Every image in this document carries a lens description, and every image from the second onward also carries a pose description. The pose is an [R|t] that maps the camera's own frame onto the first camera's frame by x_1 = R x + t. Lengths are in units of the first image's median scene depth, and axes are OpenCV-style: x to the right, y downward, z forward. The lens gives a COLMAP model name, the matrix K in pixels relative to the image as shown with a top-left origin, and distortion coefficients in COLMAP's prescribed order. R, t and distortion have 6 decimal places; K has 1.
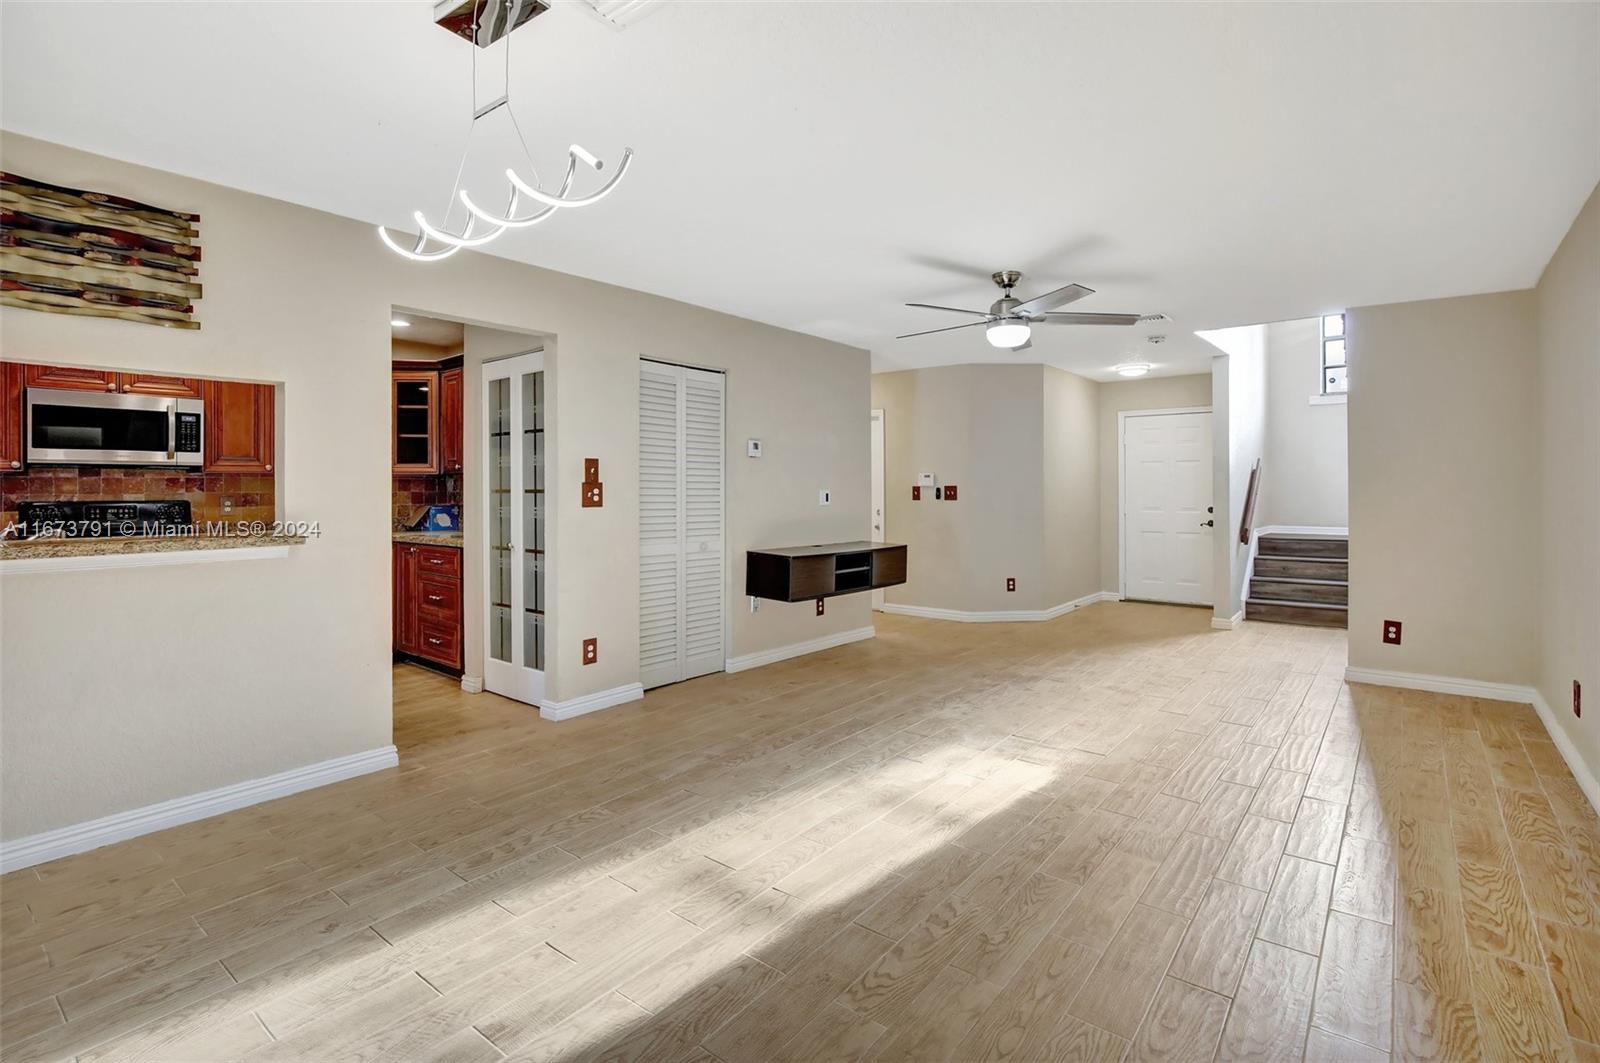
lens RADIAL K [[752.6, 0, 803.5], [0, 752.6, 487.2], [0, 0, 1]] dist [-0.003507, -0.000135]
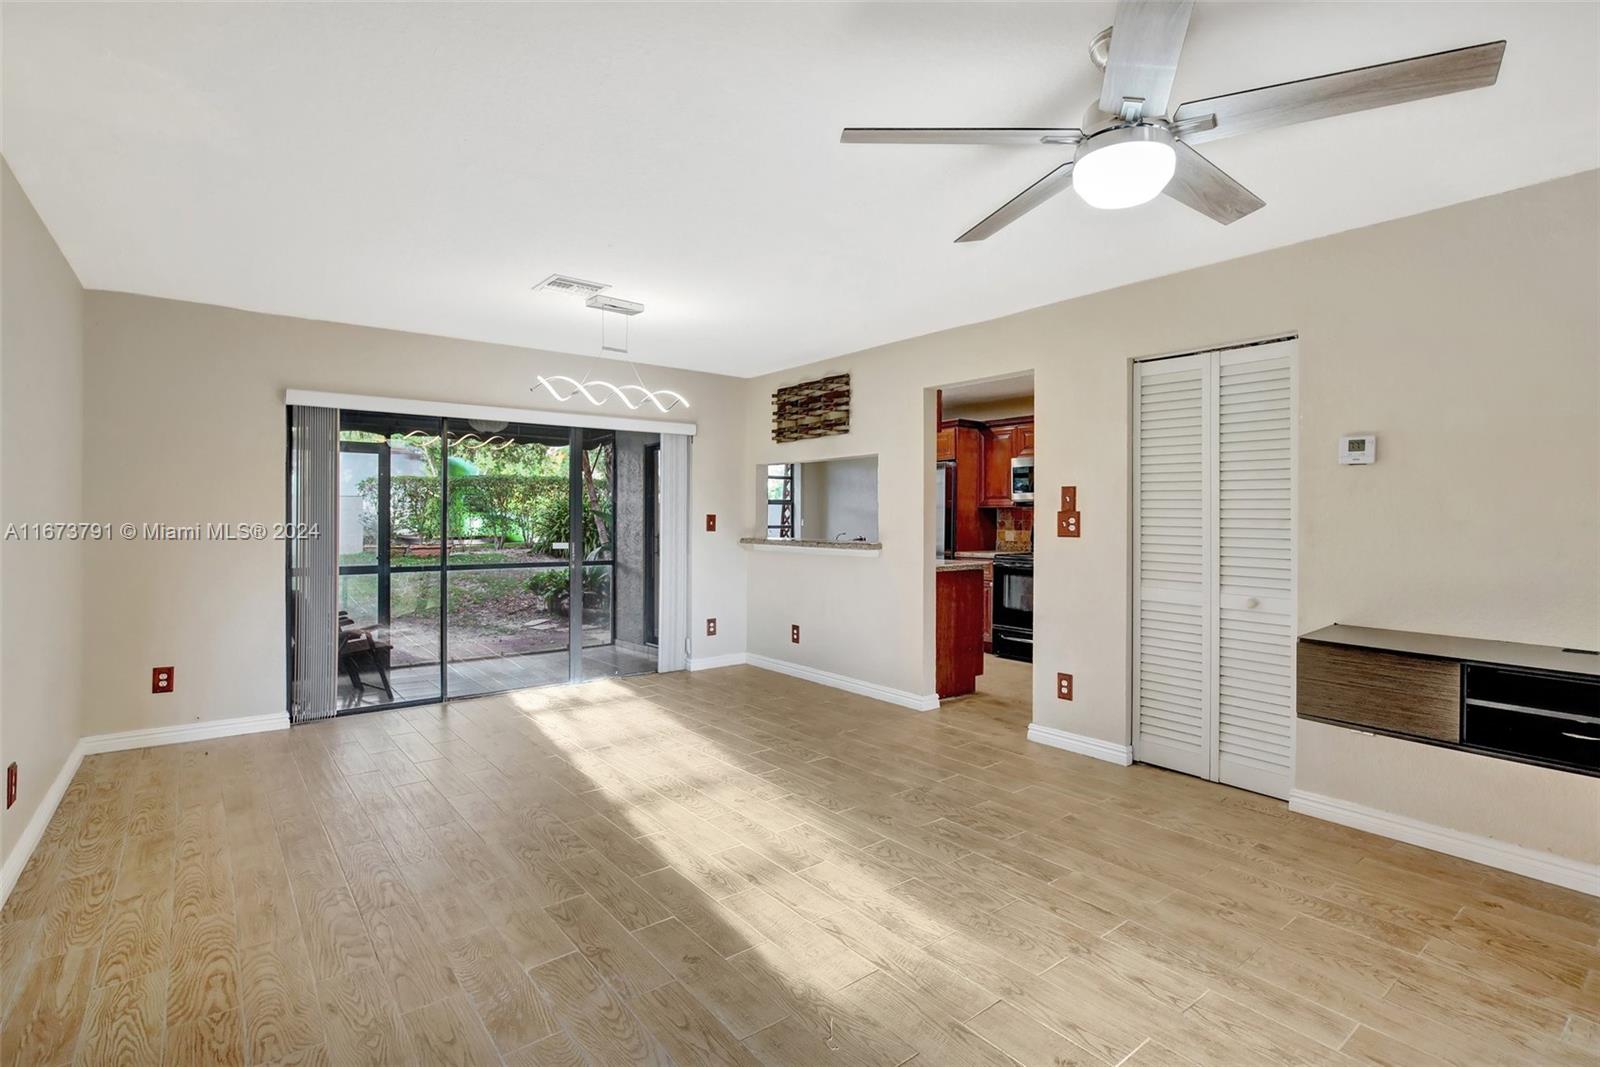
lens RADIAL K [[757.4, 0, 813.4], [0, 757.4, 509.6], [0, 0, 1]] dist [-0.010332, 0.001010]
pose [[-0.214525, -0.008531, -0.976681, 0.713084], [-0.001451, 0.999964, -0.008415, 0.000140], [0.976718, -0.000388, -0.214529, 0.868073]]
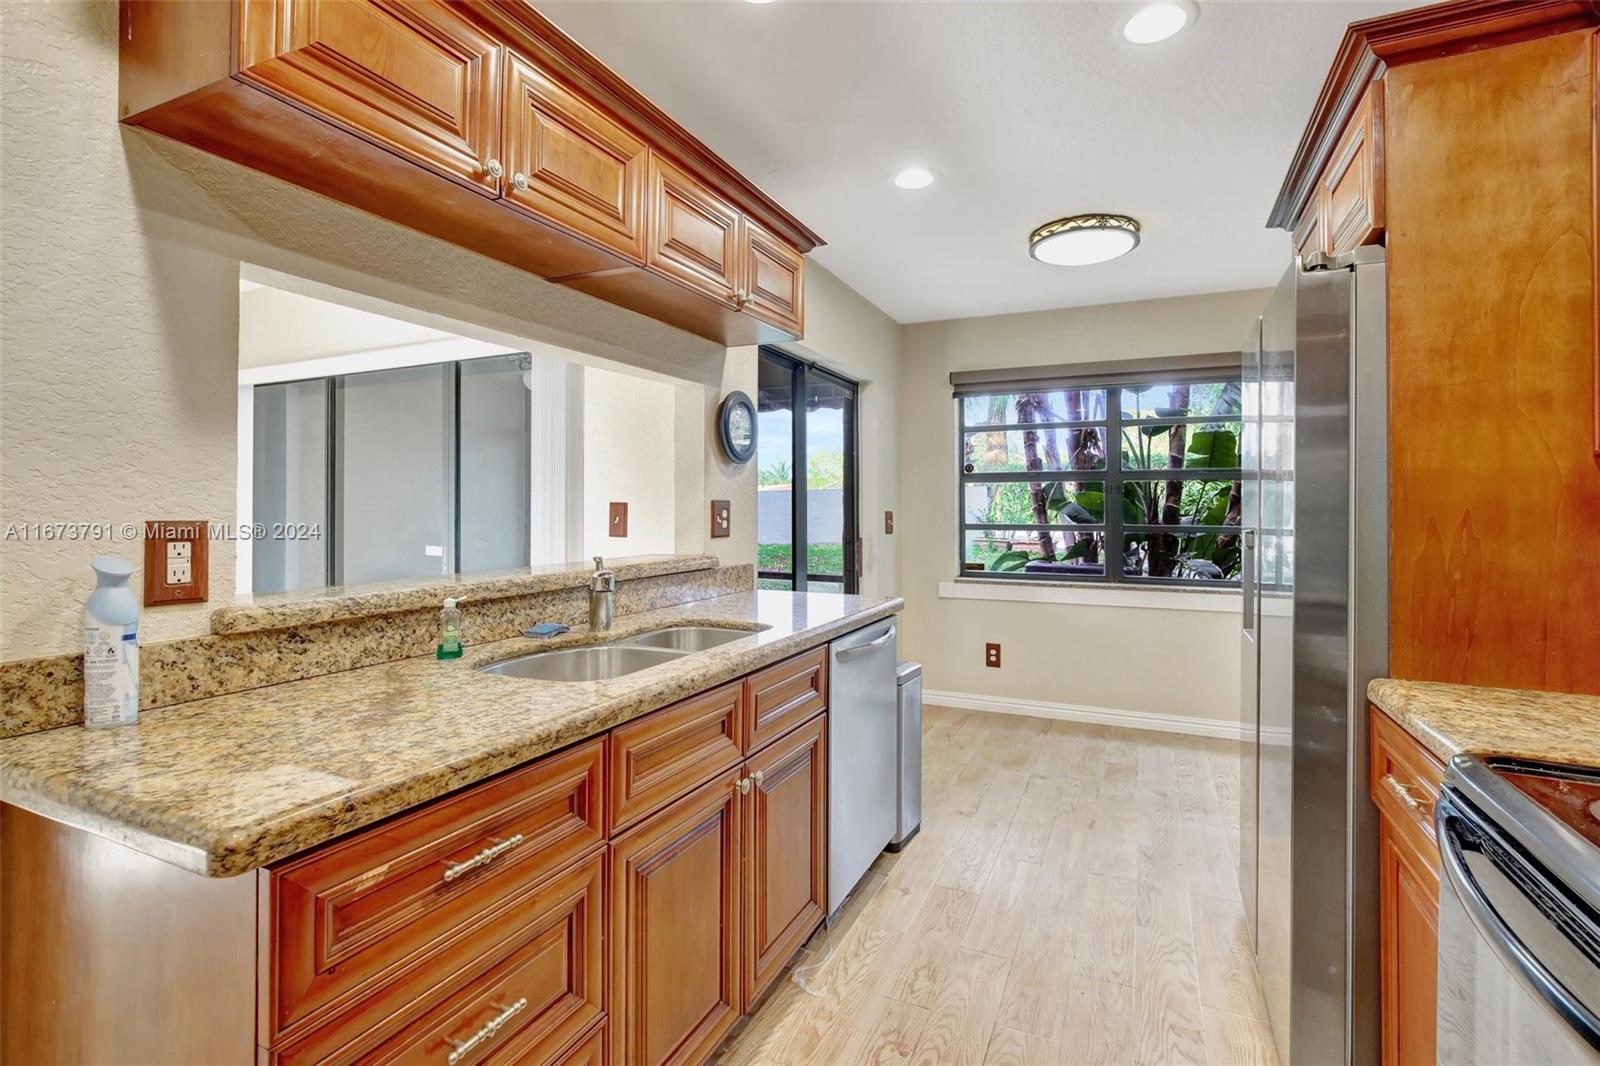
lens RADIAL K [[757.4, 0, 813.4], [0, 757.4, 509.1], [0, 0, 1]] dist [-0.010332, 0.001010]
pose [[-0.966118, -0.000184, -0.258100, -0.658334], [-0.000458, 0.999999, 0.001004, 0.002128], [0.258100, 0.001088, -0.966118, 1.080813]]
